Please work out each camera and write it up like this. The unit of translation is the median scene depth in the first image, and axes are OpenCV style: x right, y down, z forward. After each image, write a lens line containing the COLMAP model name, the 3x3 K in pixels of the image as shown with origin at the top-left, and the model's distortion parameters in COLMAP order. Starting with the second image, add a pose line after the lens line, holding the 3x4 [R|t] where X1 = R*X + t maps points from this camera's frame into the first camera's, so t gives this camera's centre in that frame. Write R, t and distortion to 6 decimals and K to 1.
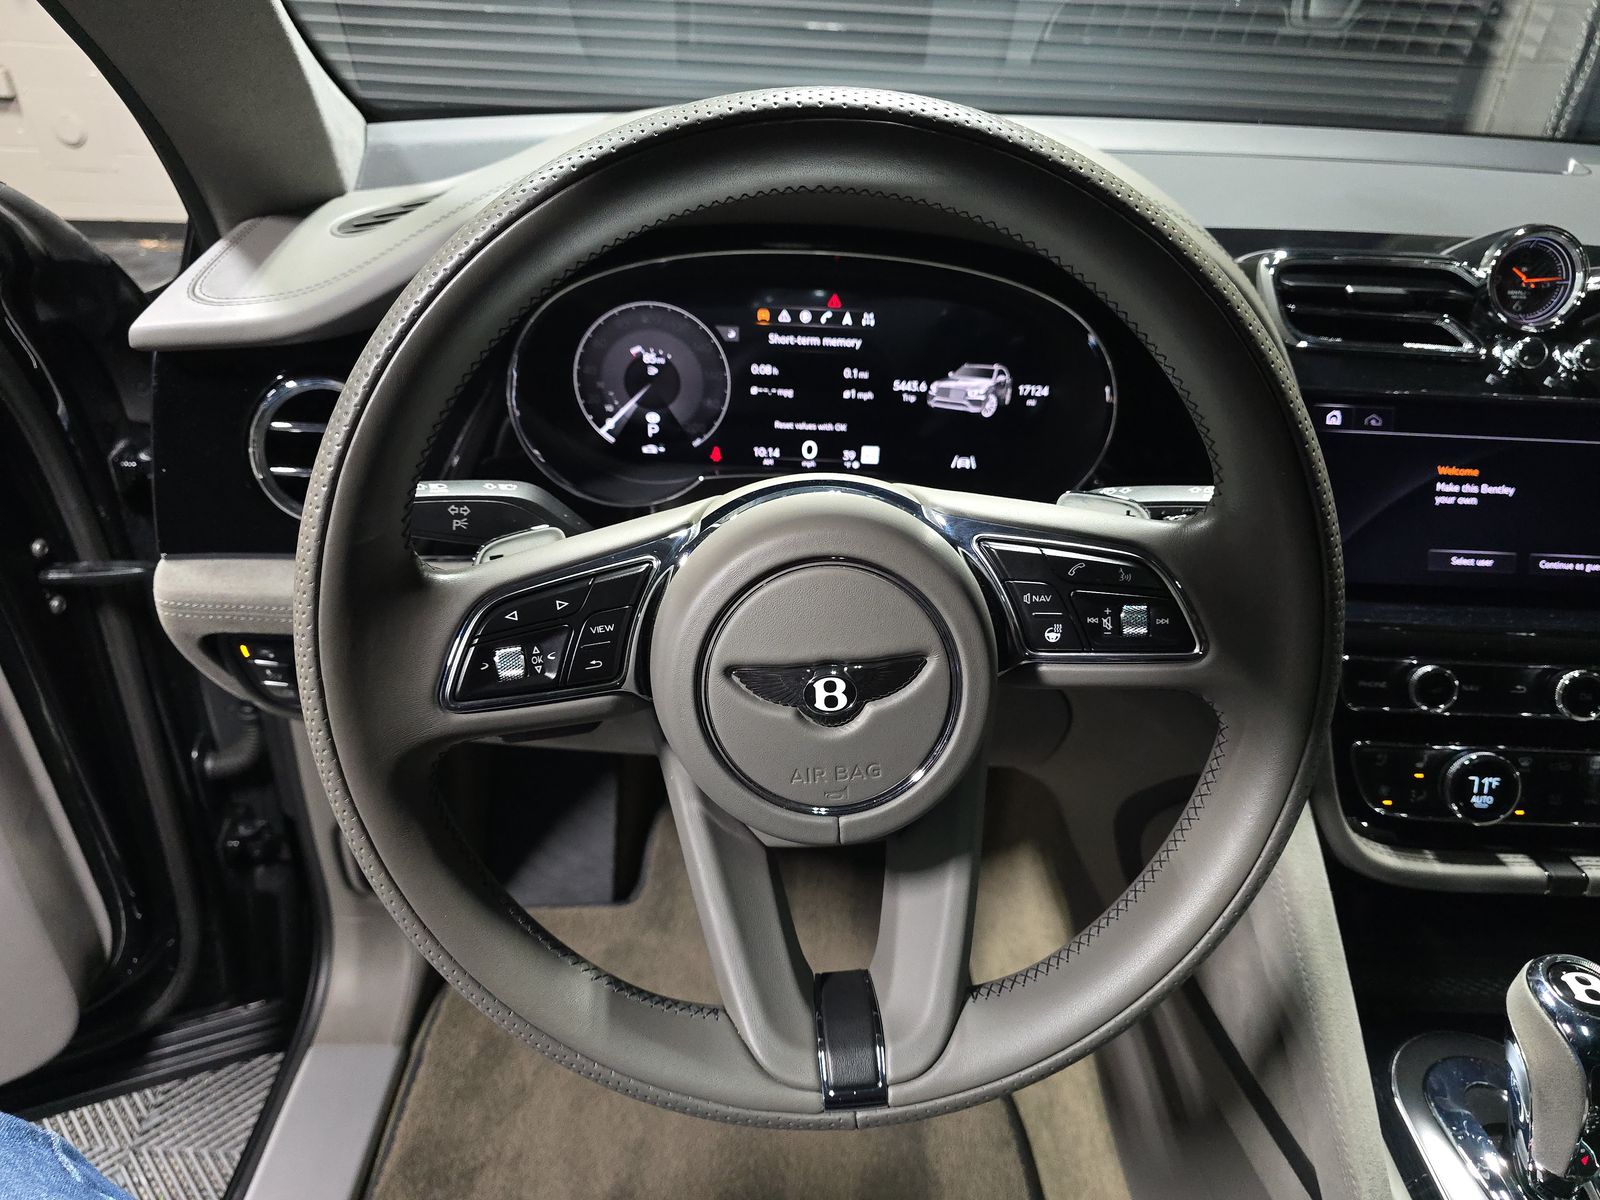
lens RADIAL K [[1071.0, 0, 794.7], [0, 1071.0, 612.2], [0, 0, 1]] dist [0.036815, -0.027507]
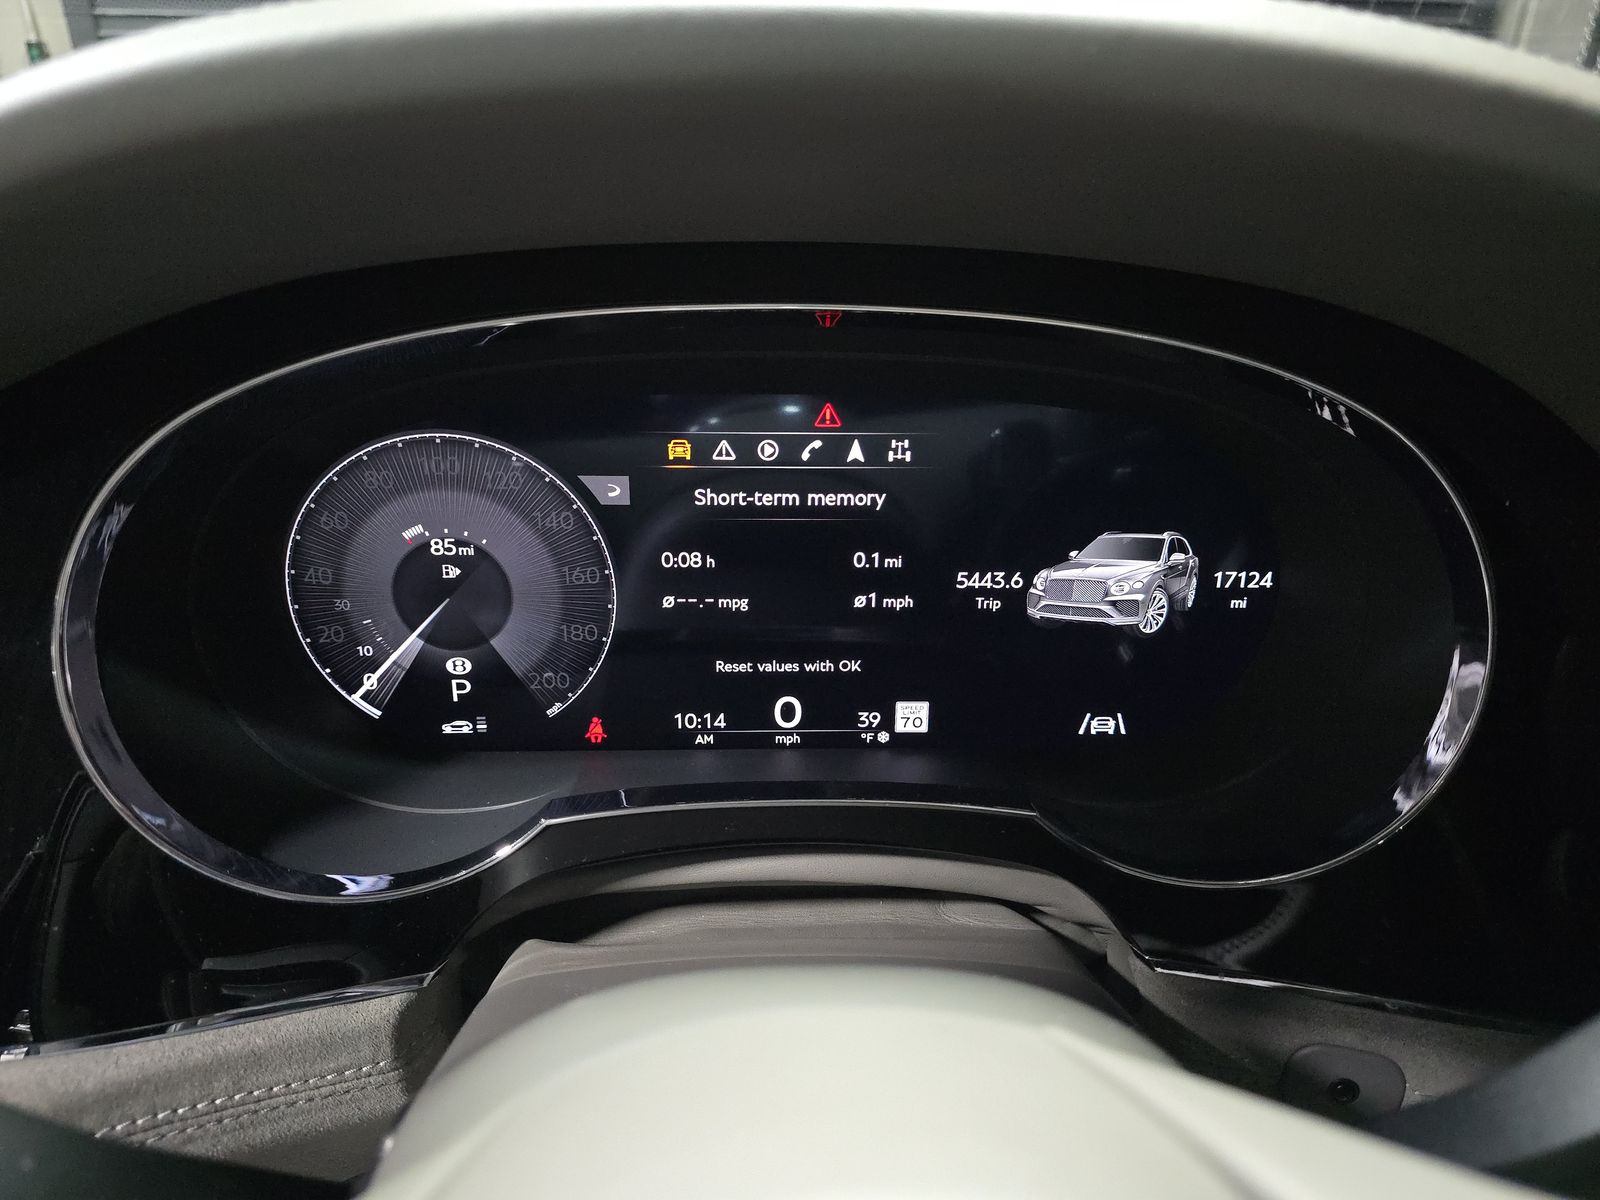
lens RADIAL K [[1071.0, 0, 788.8], [0, 1071.0, 595.5], [0, 0, 1]] dist [0.036815, -0.027507]
pose [[0.998920, -0.041618, 0.020646, 0.006789], [0.043851, 0.991419, -0.123150, -0.151673], [-0.015344, 0.123922, 0.992173, 0.534187]]
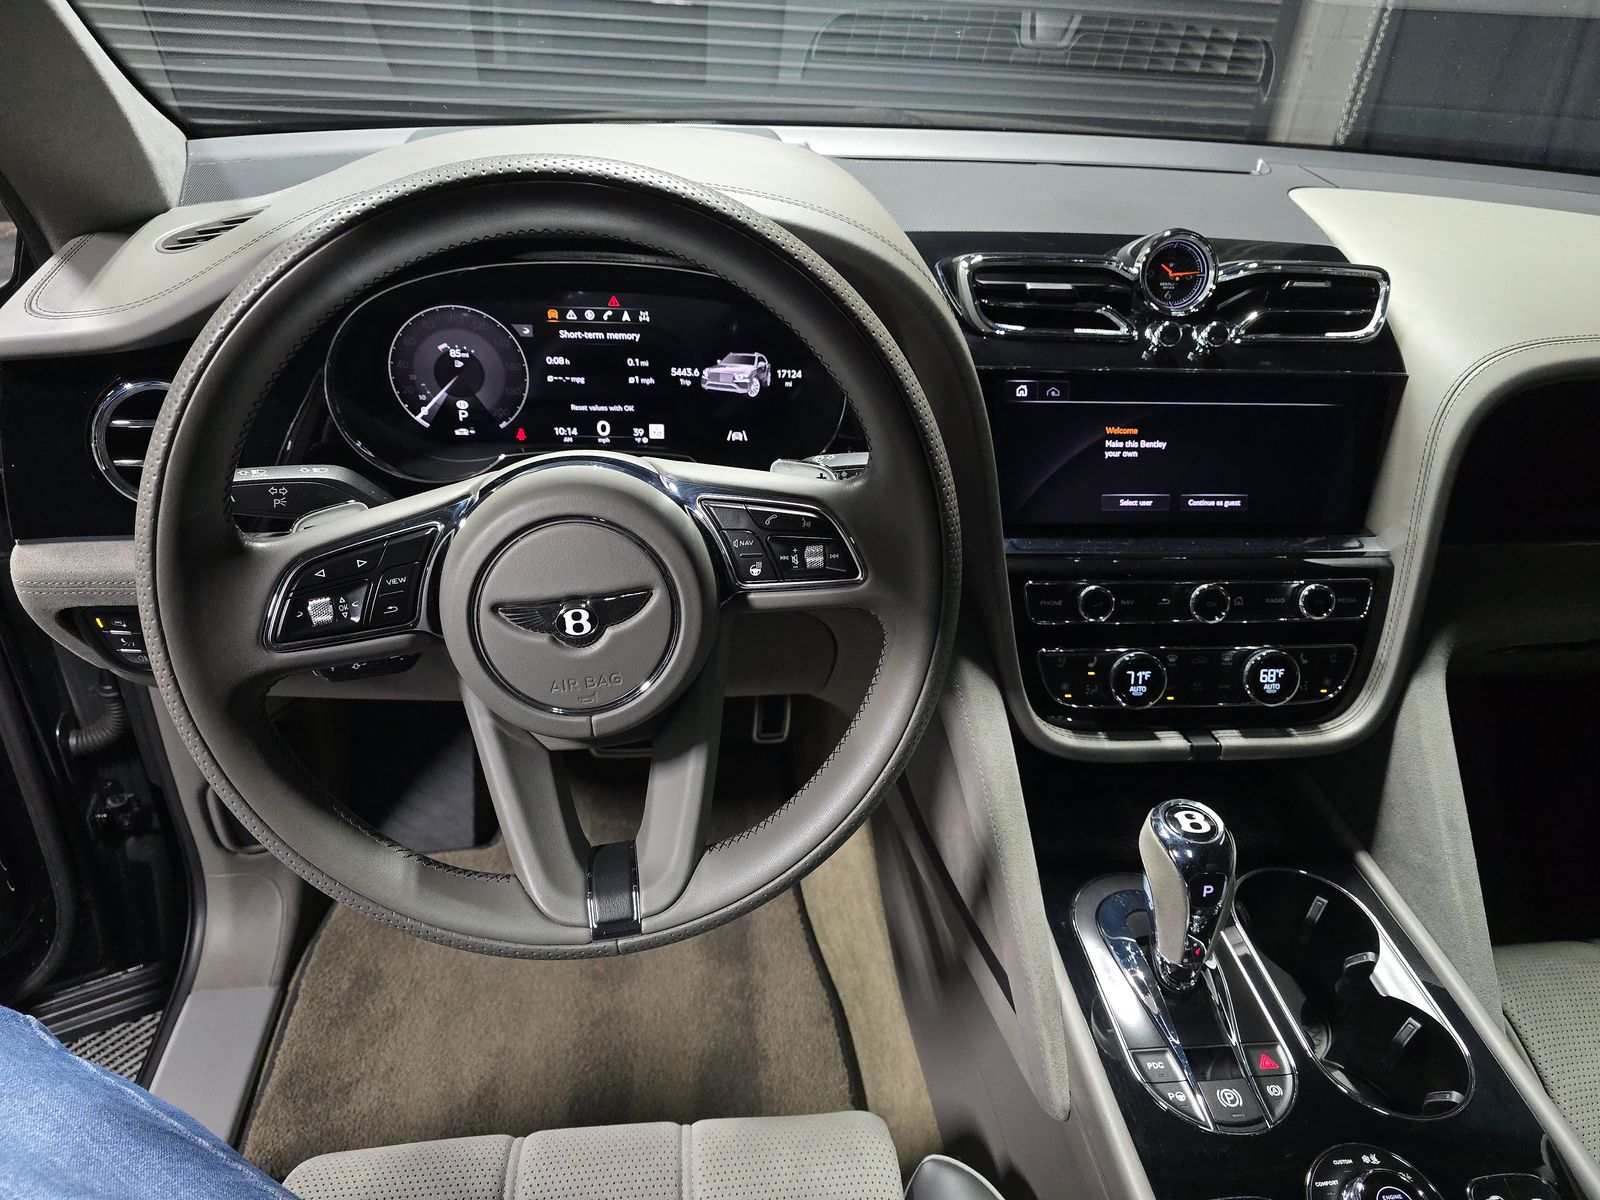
lens RADIAL K [[1071.0, 0, 796.5], [0, 1071.0, 609.4], [0, 0, 1]] dist [0.036815, -0.027507]
pose [[0.993998, -0.048291, 0.098159, 0.103506], [0.045627, 0.998532, 0.029206, 0.021306], [-0.099425, -0.024552, 0.994742, -0.195141]]
